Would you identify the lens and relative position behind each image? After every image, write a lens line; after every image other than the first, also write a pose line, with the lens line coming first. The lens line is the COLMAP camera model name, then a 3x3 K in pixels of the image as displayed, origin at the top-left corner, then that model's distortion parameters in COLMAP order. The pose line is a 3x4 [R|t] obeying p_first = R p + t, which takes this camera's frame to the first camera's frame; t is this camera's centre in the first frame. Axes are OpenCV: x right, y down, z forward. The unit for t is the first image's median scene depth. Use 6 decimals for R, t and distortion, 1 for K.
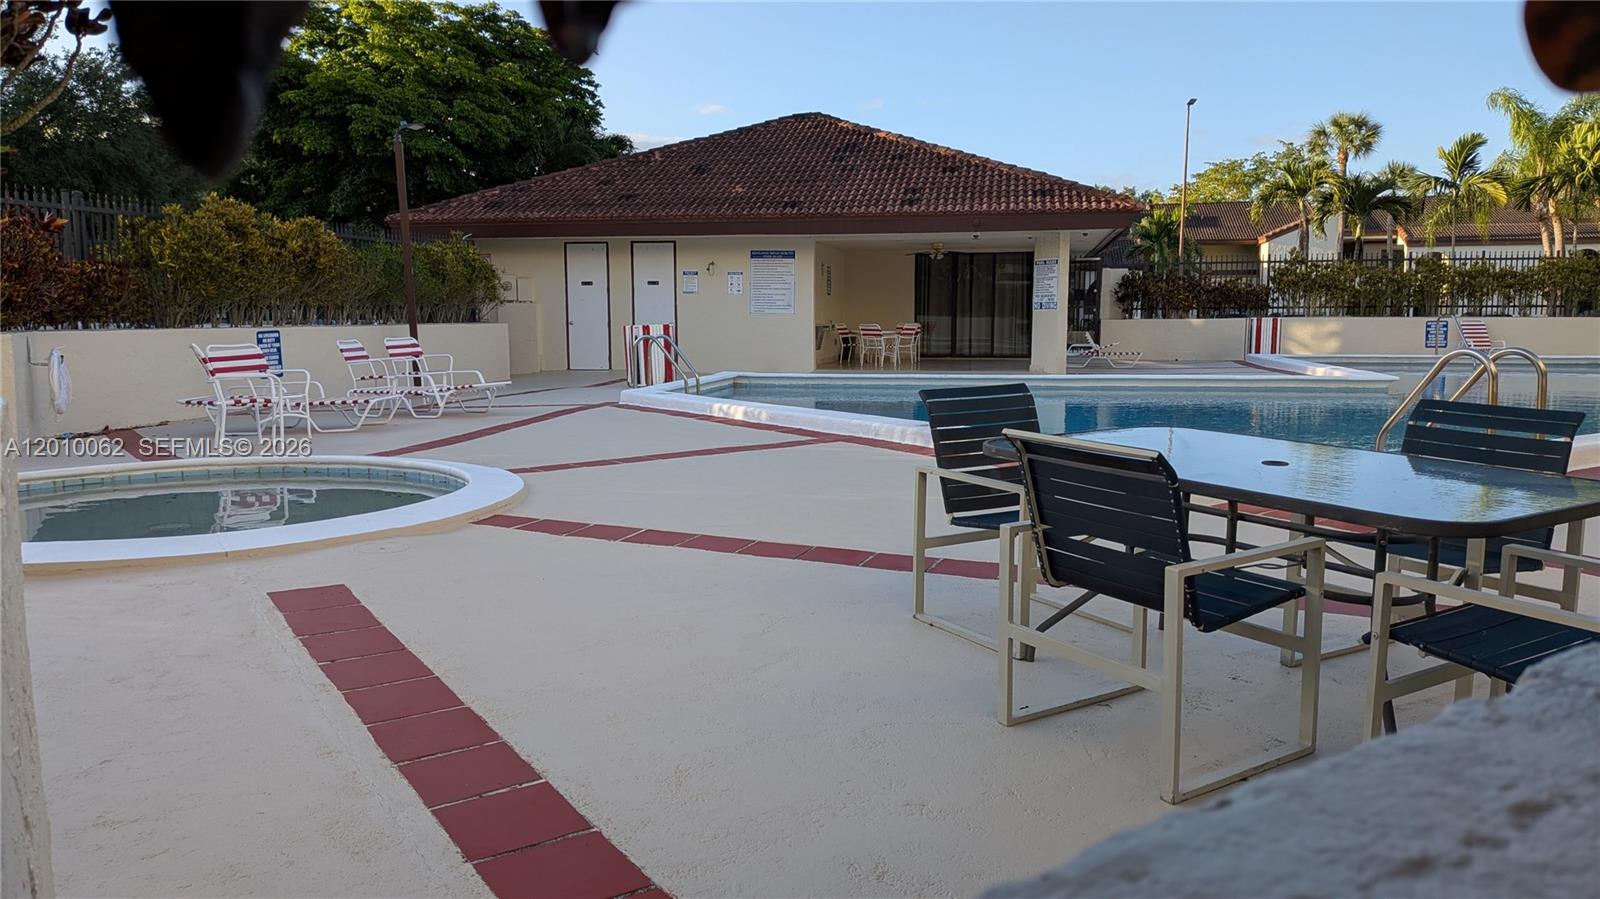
lens RADIAL K [[1191.9, 0, 796.6], [0, 1191.9, 453.8], [0, 0, 1]] dist [0.007262, -0.024035]
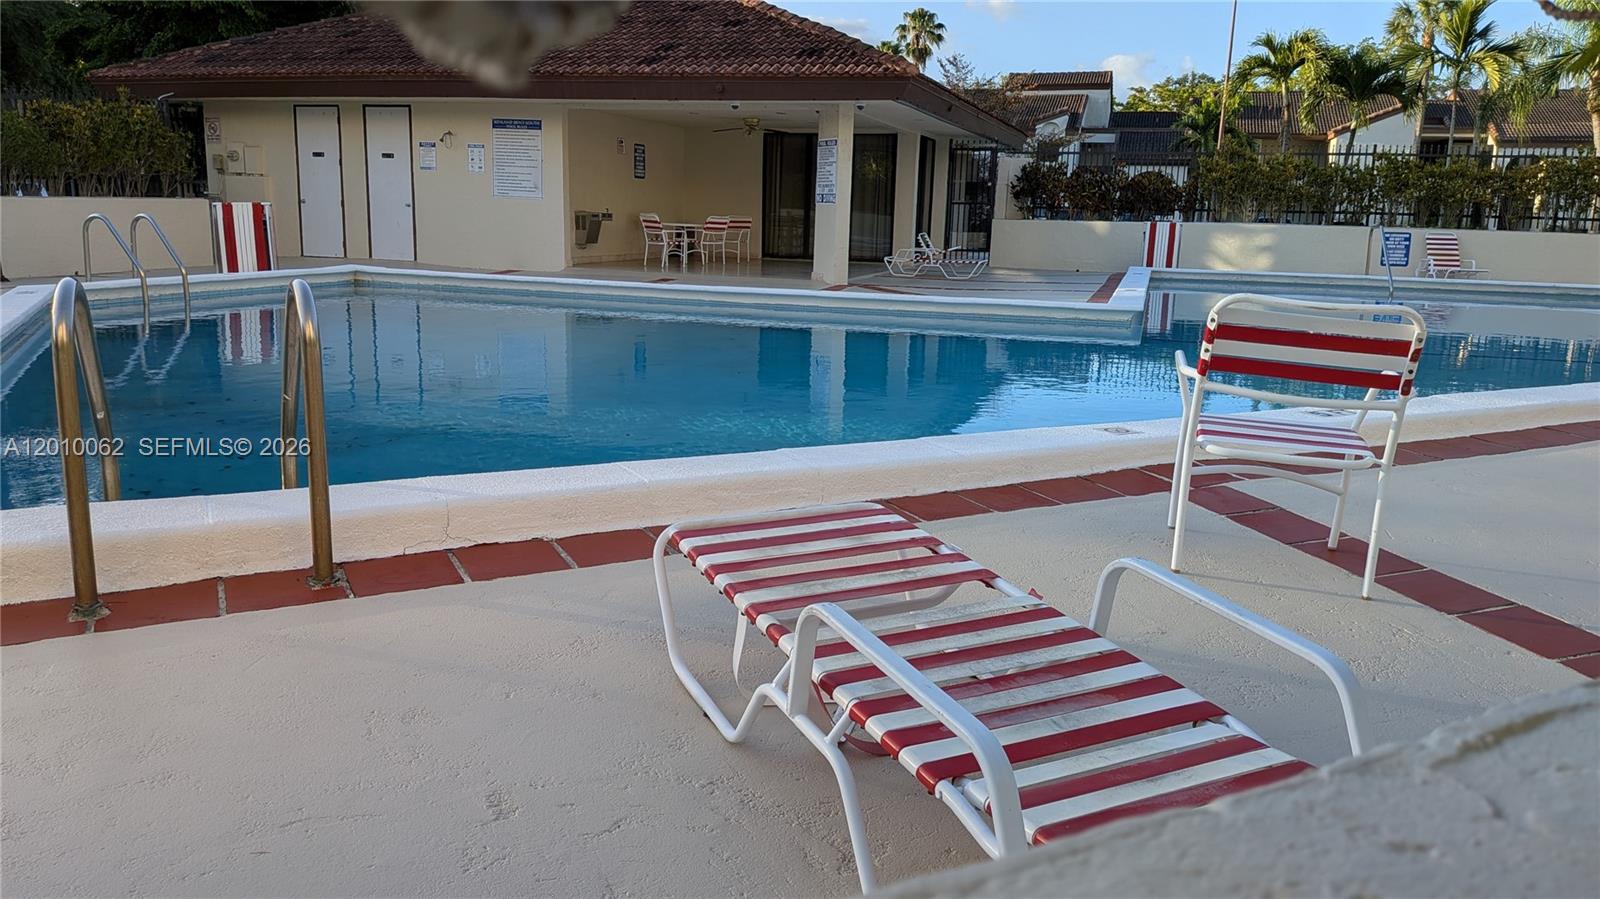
lens RADIAL K [[1191.9, 0, 805.0], [0, 1191.9, 446.5], [0, 0, 1]] dist [0.007262, -0.024035]
pose [[0.994006, 0.050637, -0.096897, 0.233116], [-0.042402, 0.995458, 0.085232, -0.020443], [0.100772, -0.080612, 0.991638, 0.157052]]
